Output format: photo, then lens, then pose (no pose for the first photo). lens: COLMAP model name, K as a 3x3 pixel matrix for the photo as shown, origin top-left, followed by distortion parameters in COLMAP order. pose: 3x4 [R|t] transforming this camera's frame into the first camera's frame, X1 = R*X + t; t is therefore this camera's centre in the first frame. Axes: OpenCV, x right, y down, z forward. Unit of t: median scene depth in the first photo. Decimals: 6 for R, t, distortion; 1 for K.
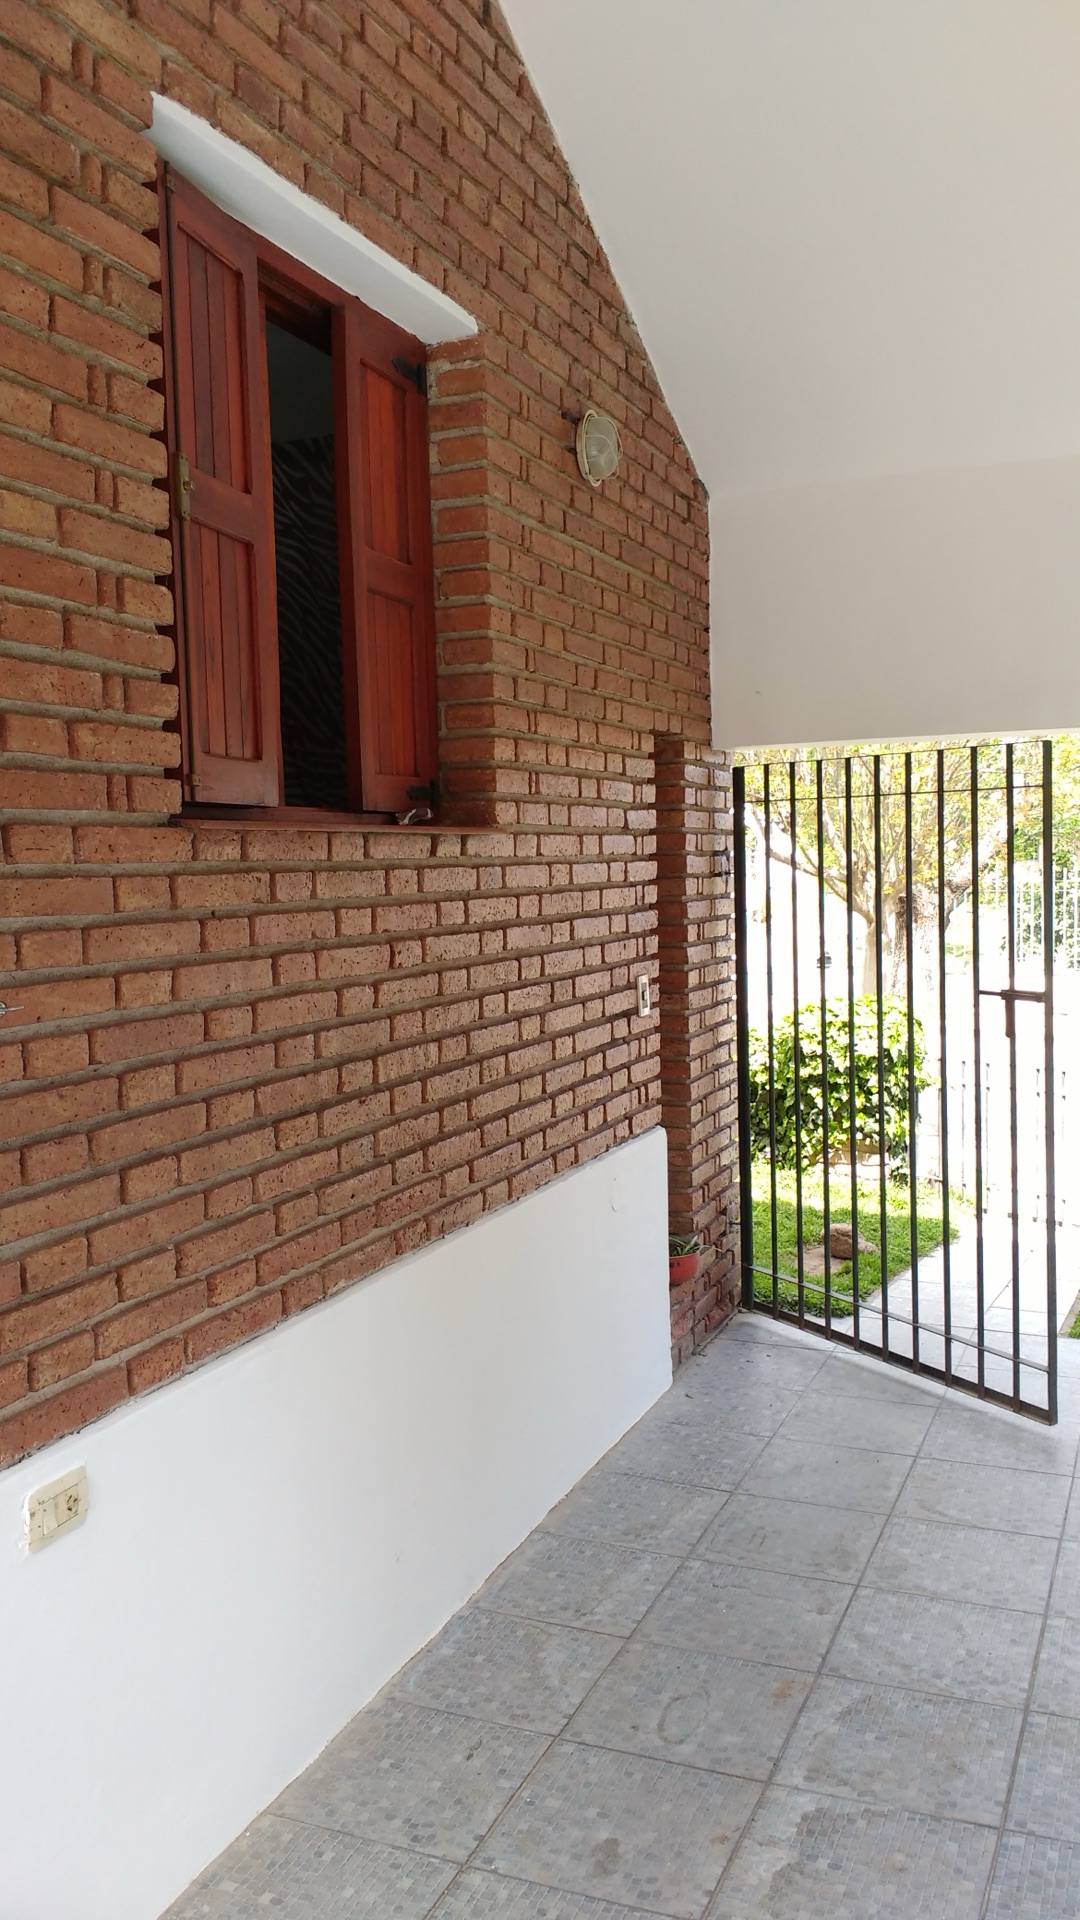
lens RADIAL K [[1548.2, 0, 534.9], [0, 1548.2, 967.3], [0, 0, 1]] dist [0.115249, -0.195469]
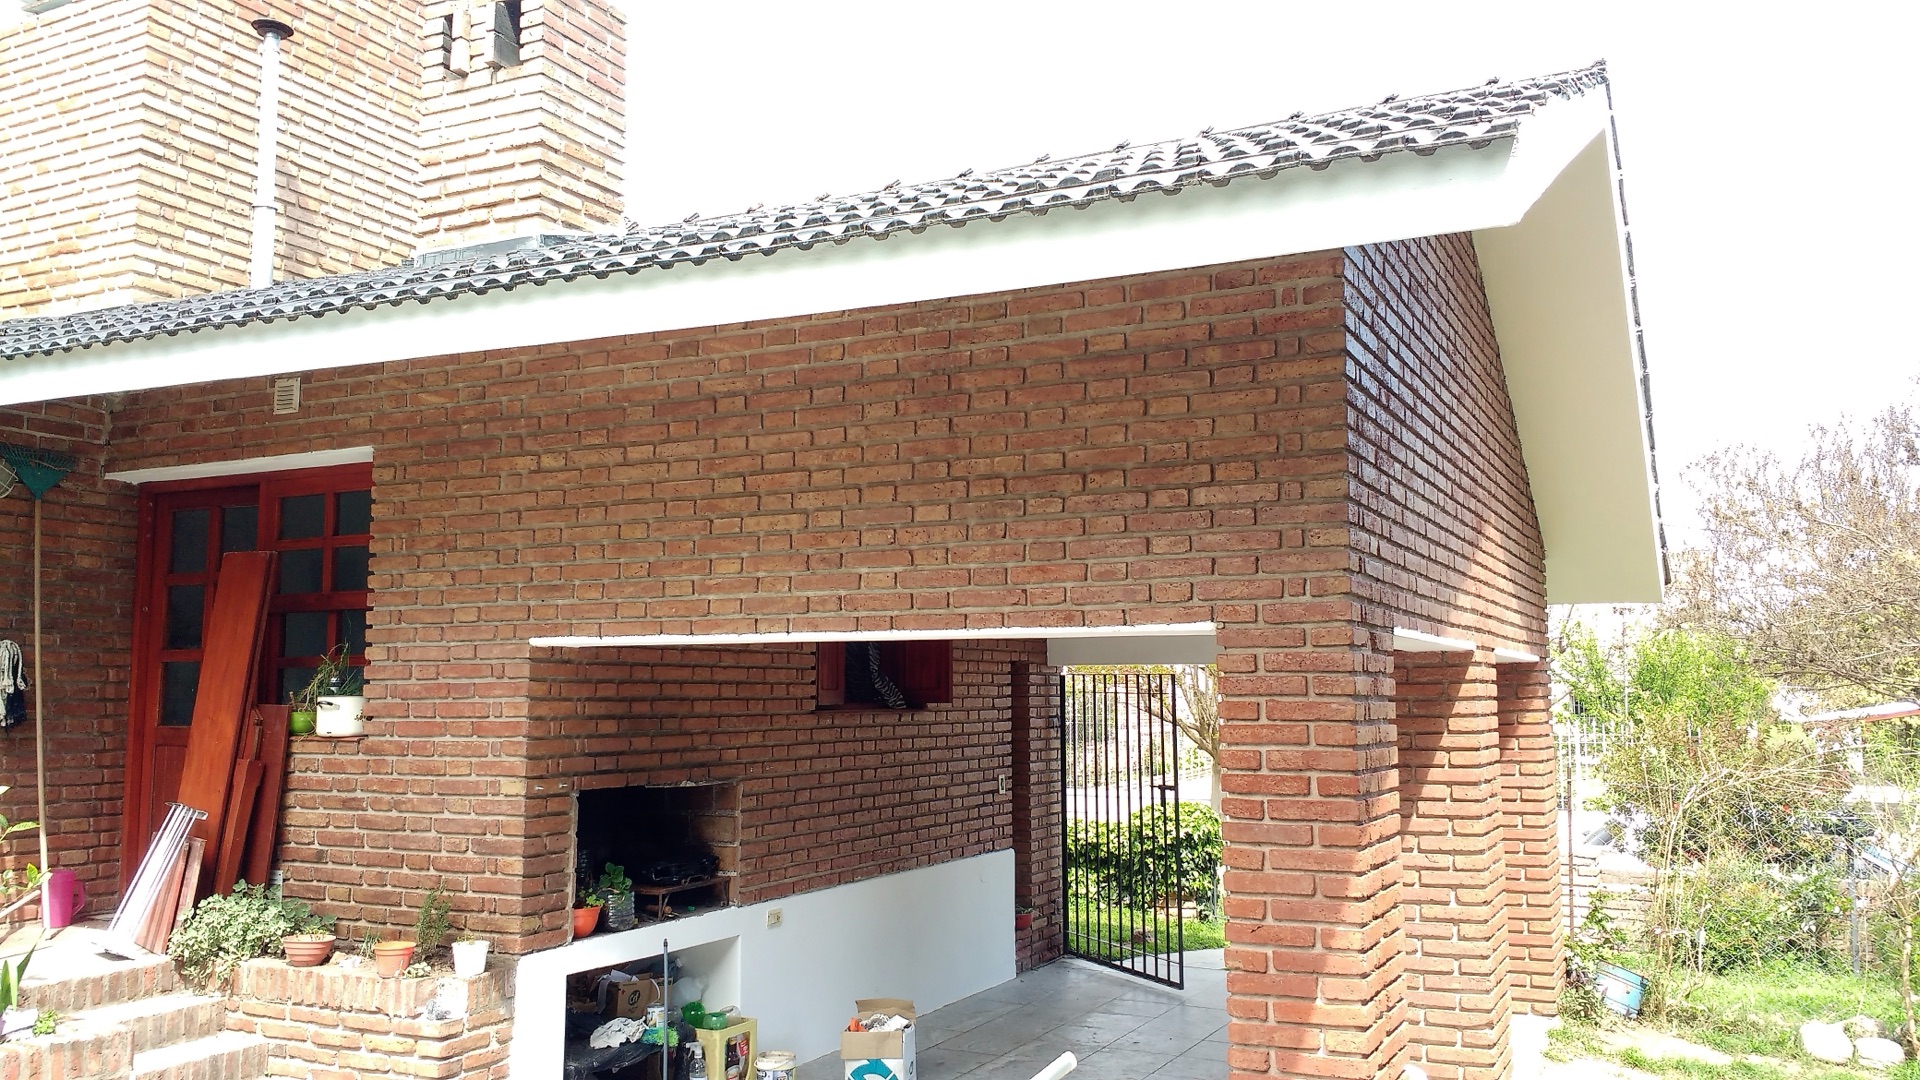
lens RADIAL K [[1519.6, 0, 960.0], [0, 1519.6, 540.0], [0, 0, 1]] dist [0.120389, -0.191793]
pose [[0.997625, 0.013369, -0.067565, 0.190078], [-0.024617, 0.985394, -0.168503, 0.053238], [0.064325, 0.169766, 0.983383, -1.456787]]
